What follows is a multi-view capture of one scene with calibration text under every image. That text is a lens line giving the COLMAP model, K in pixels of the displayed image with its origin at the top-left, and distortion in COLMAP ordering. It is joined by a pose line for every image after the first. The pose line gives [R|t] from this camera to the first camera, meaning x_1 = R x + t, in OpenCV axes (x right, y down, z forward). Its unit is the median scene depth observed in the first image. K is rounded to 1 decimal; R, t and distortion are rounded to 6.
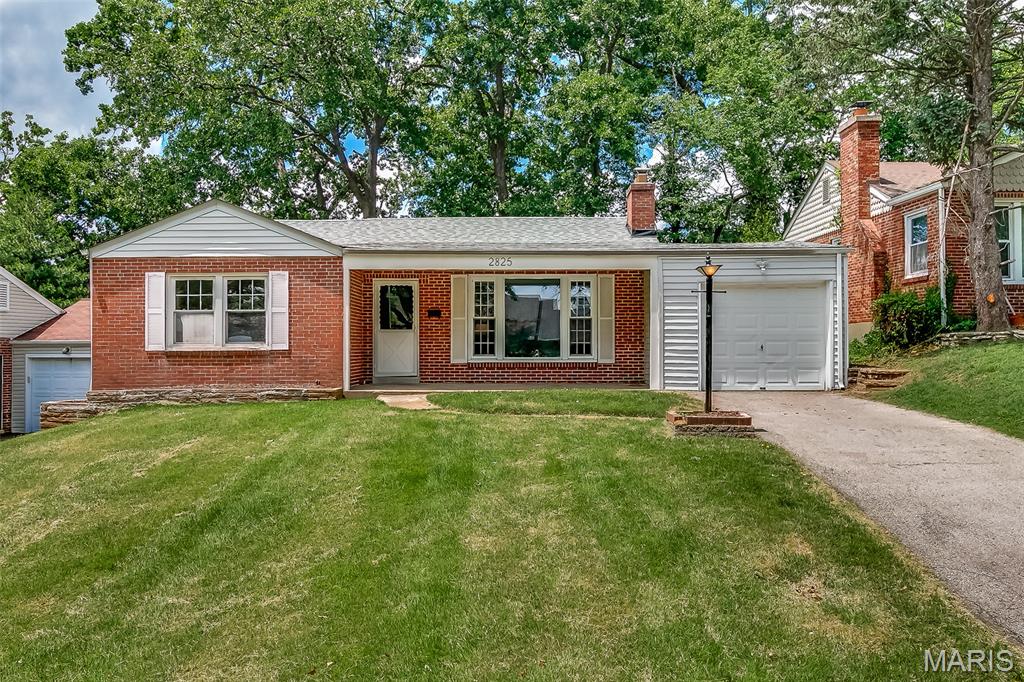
lens RADIAL K [[847.1, 0, 515.7], [0, 847.1, 331.7], [0, 0, 1]] dist [0.006581, 0.000618]
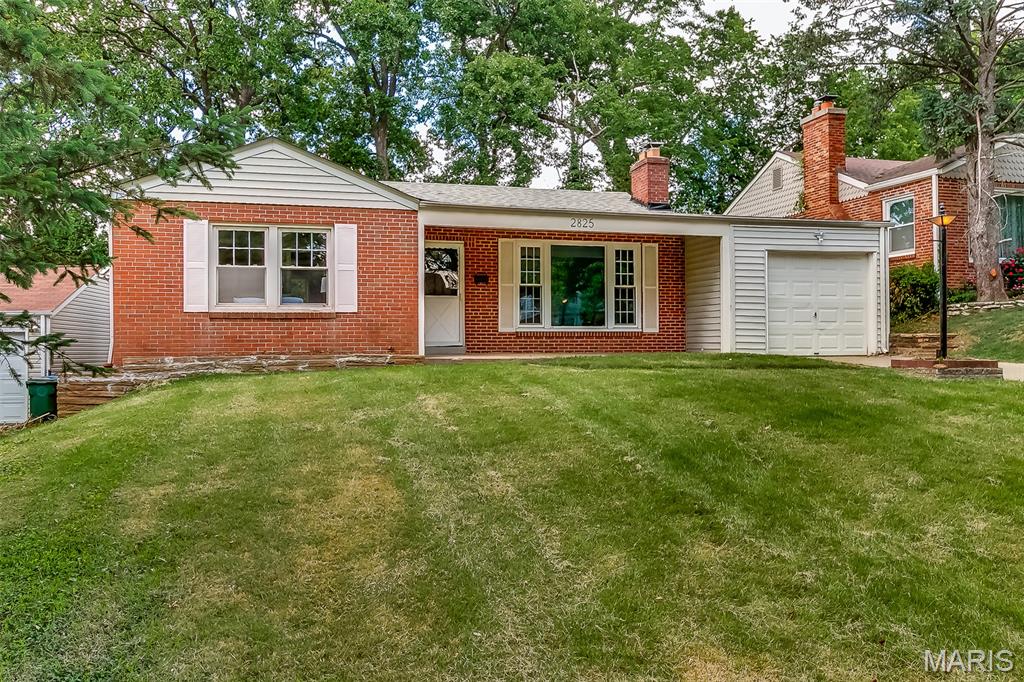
lens RADIAL K [[847.1, 0, 515.7], [0, 847.1, 331.7], [0, 0, 1]] dist [0.006581, 0.000618]
pose [[0.959483, 0.003528, 0.281745, -0.353615], [-0.002816, 0.999992, -0.002931, 0.043076], [-0.281753, 0.002019, 0.959485, 0.098165]]
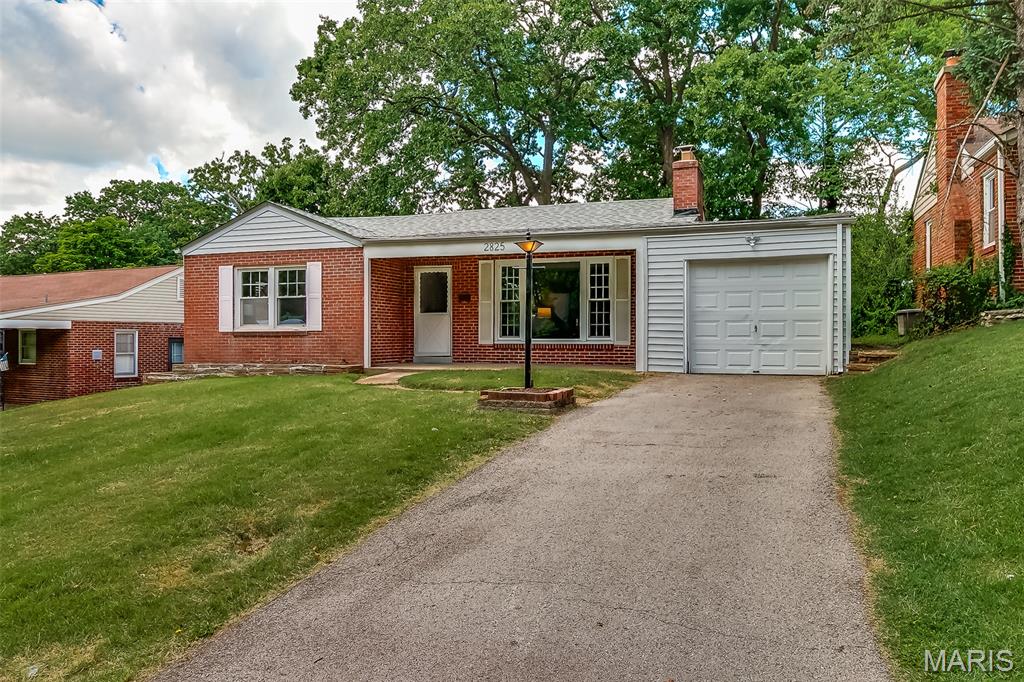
lens RADIAL K [[815.1, 0, 512.0], [0, 815.1, 341.0], [0, 0, 1]] dist [0.004301, -0.000432]
pose [[0.940880, 0.003946, -0.338717, 0.336669], [0.004089, 0.999727, 0.023005, 0.010757], [0.338715, -0.023030, 0.940607, 0.058064]]
